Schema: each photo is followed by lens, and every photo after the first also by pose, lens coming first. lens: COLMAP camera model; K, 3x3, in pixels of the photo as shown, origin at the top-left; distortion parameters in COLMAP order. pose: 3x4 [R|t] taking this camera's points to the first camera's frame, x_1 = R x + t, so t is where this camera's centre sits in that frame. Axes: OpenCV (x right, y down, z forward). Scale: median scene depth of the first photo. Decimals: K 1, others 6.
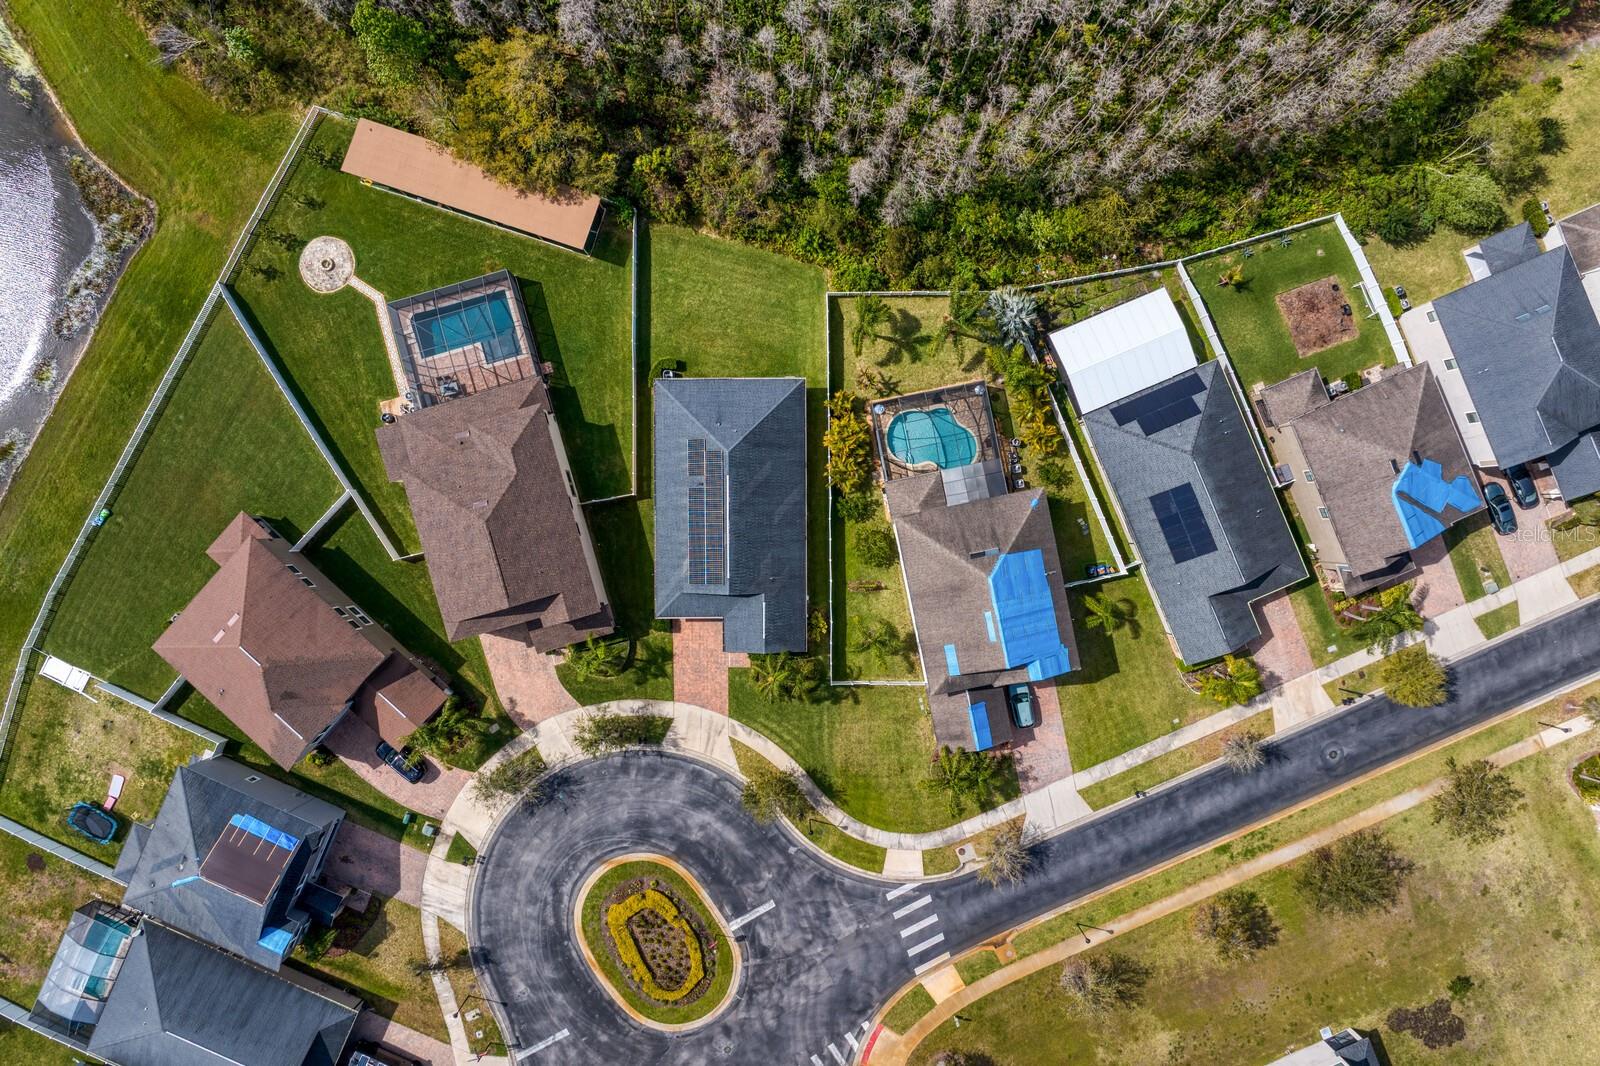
lens RADIAL K [[1106.8, 0, 799.4], [0, 1106.8, 524.0], [0, 0, 1]] dist [-0.039287, 0.008687]
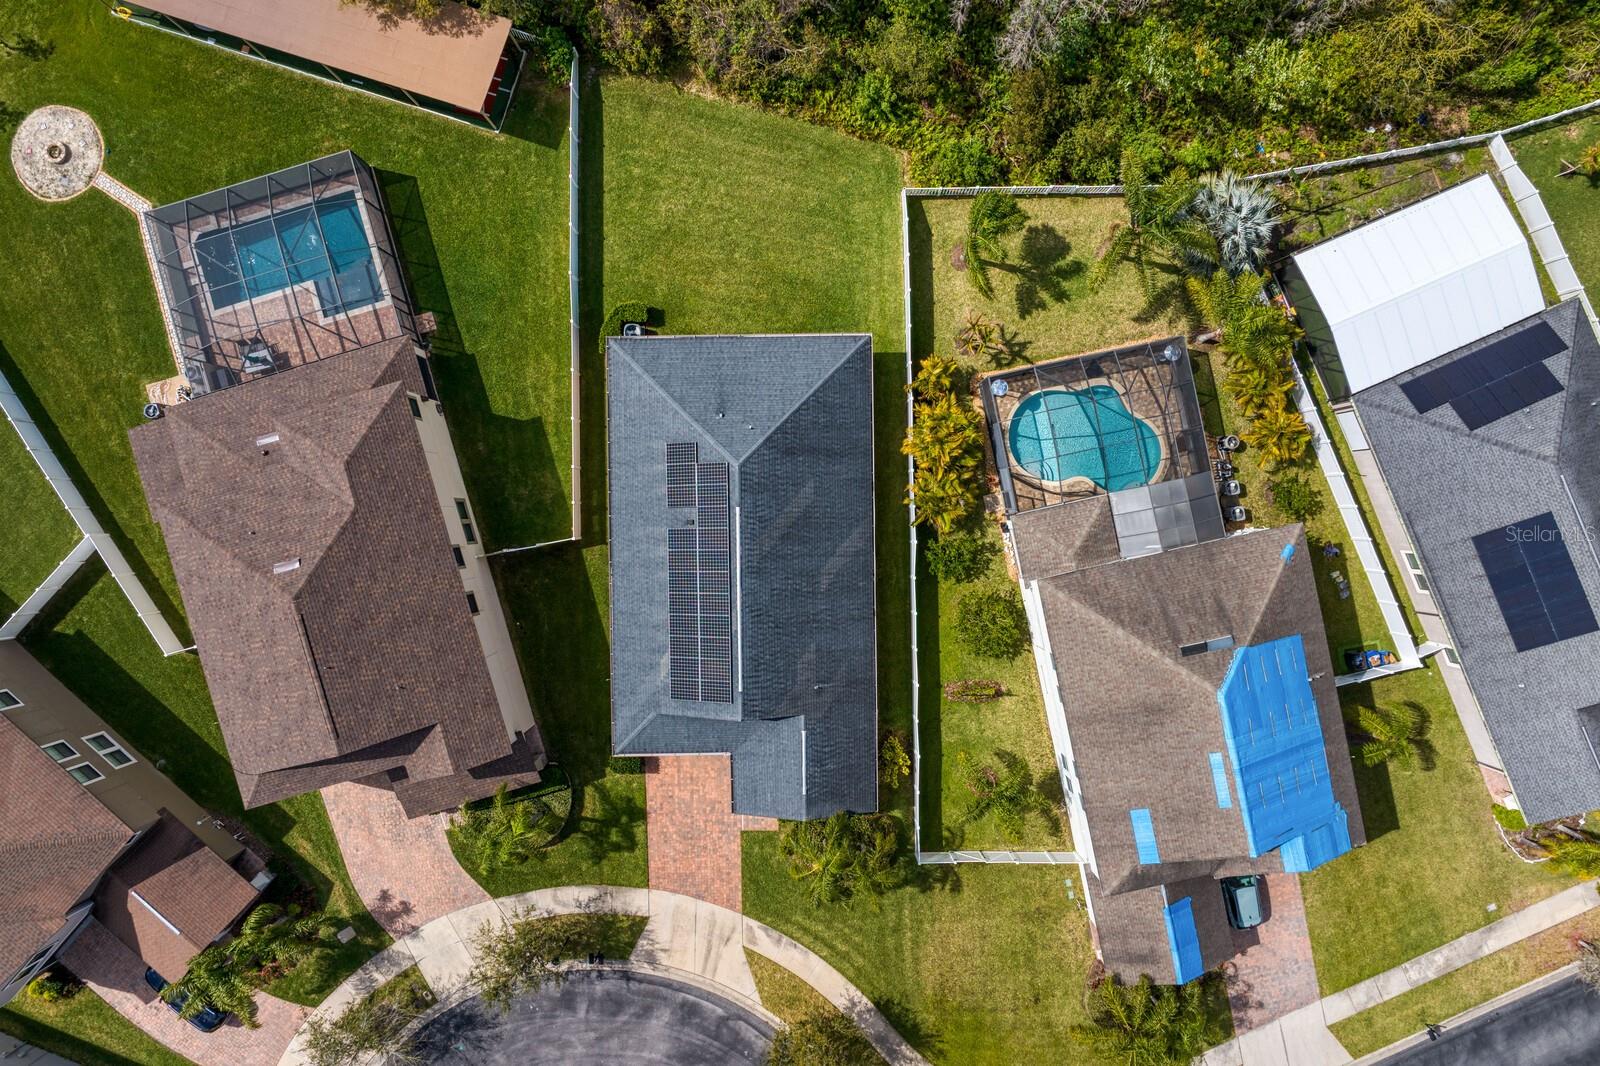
lens RADIAL K [[1106.8, 0, 799.4], [0, 1106.8, 524.0], [0, 0, 1]] dist [-0.039287, 0.008687]
pose [[0.999959, -0.008775, -0.002152, -0.030737], [0.008779, 0.999960, 0.001641, -0.033837], [0.002138, -0.001659, 0.999996, 0.415608]]
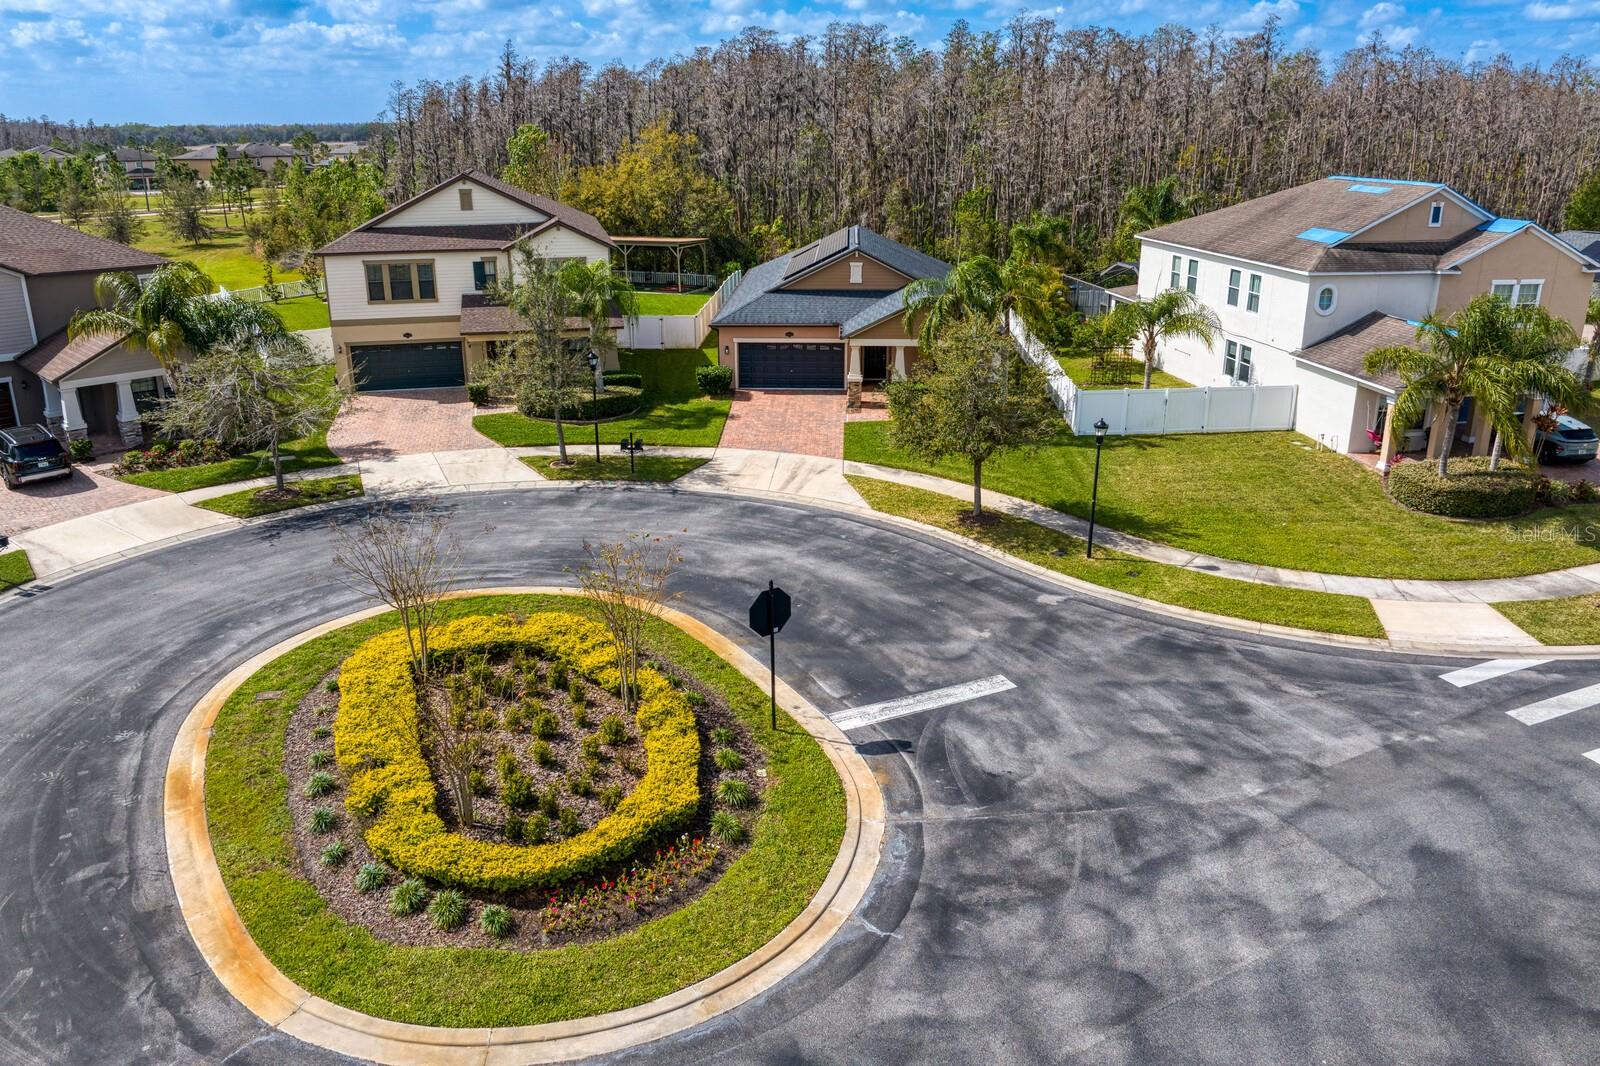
lens RADIAL K [[1106.8, 0, 799.4], [0, 1106.8, 524.0], [0, 0, 1]] dist [-0.039287, 0.008687]
pose [[0.998637, 0.012492, -0.050685, -0.059544], [-0.051945, 0.334066, -0.941117, 0.578636], [0.005176, 0.942467, 0.334259, 0.887011]]
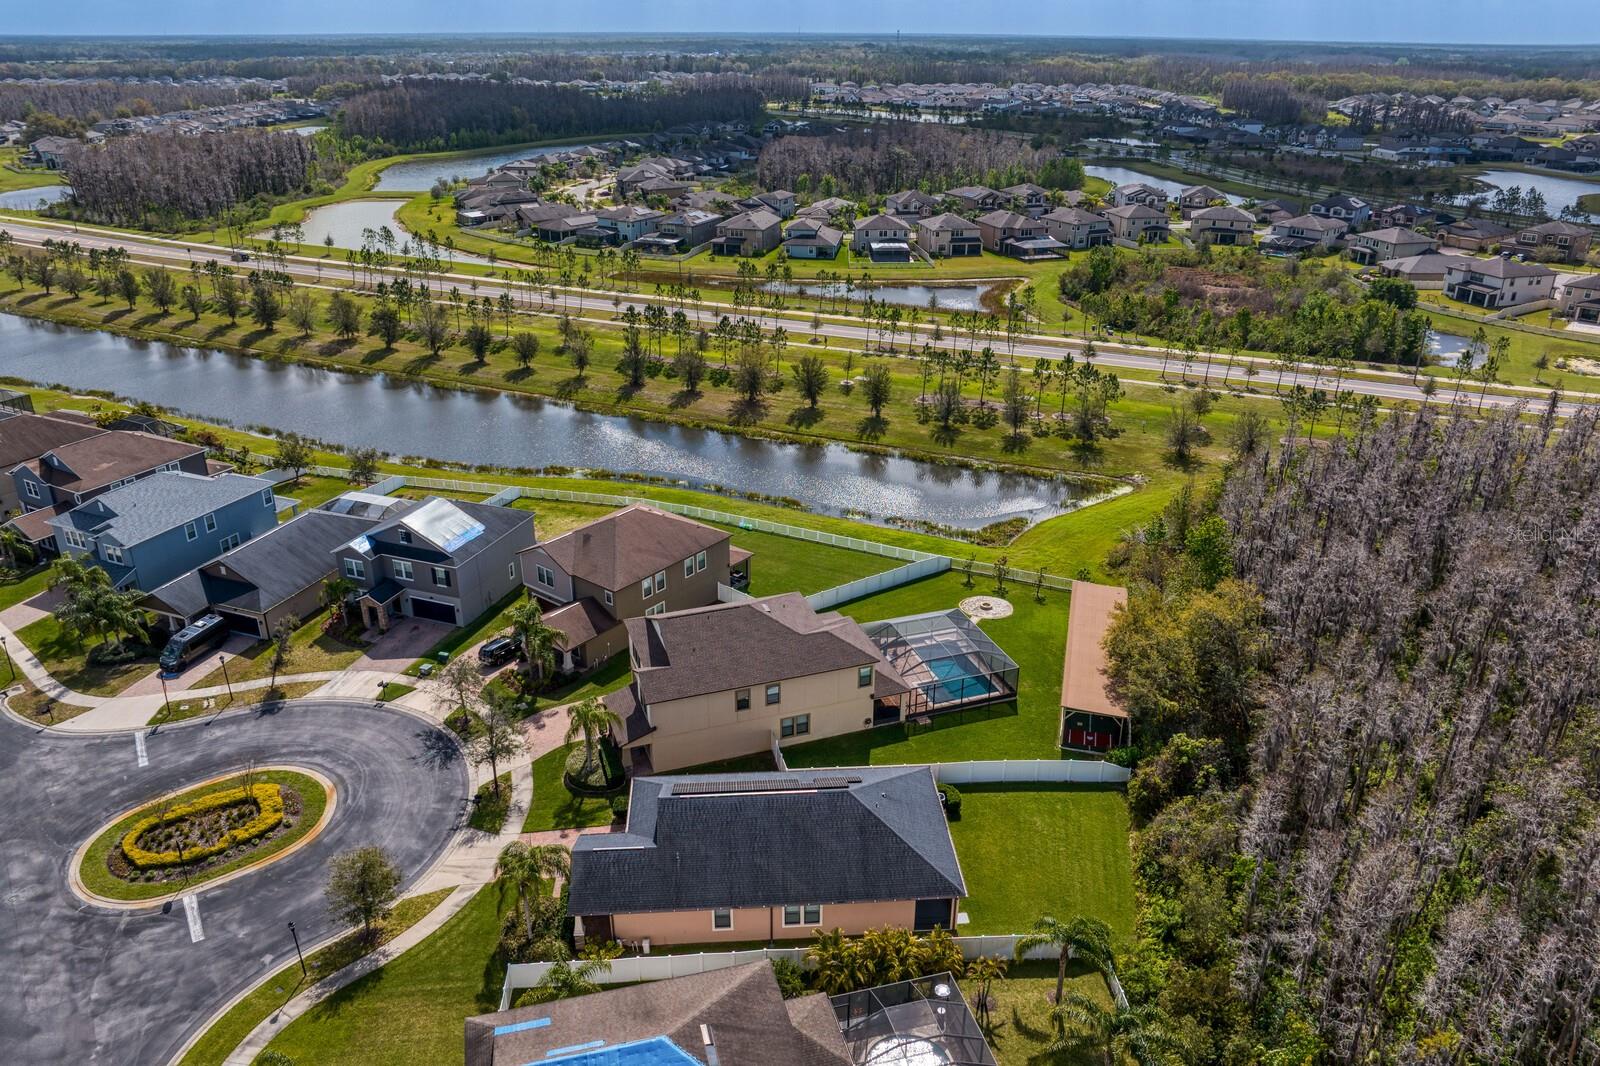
lens RADIAL K [[1127.7, 0, 800.0], [0, 1127.7, 533.0], [0, 0, 1]] dist [-0.042705, 0.009140]
pose [[0.063122, 0.402392, -0.913289, 0.528213], [-0.997998, 0.021793, -0.059375, 0.008562], [-0.003989, 0.915208, 0.402961, 0.495898]]
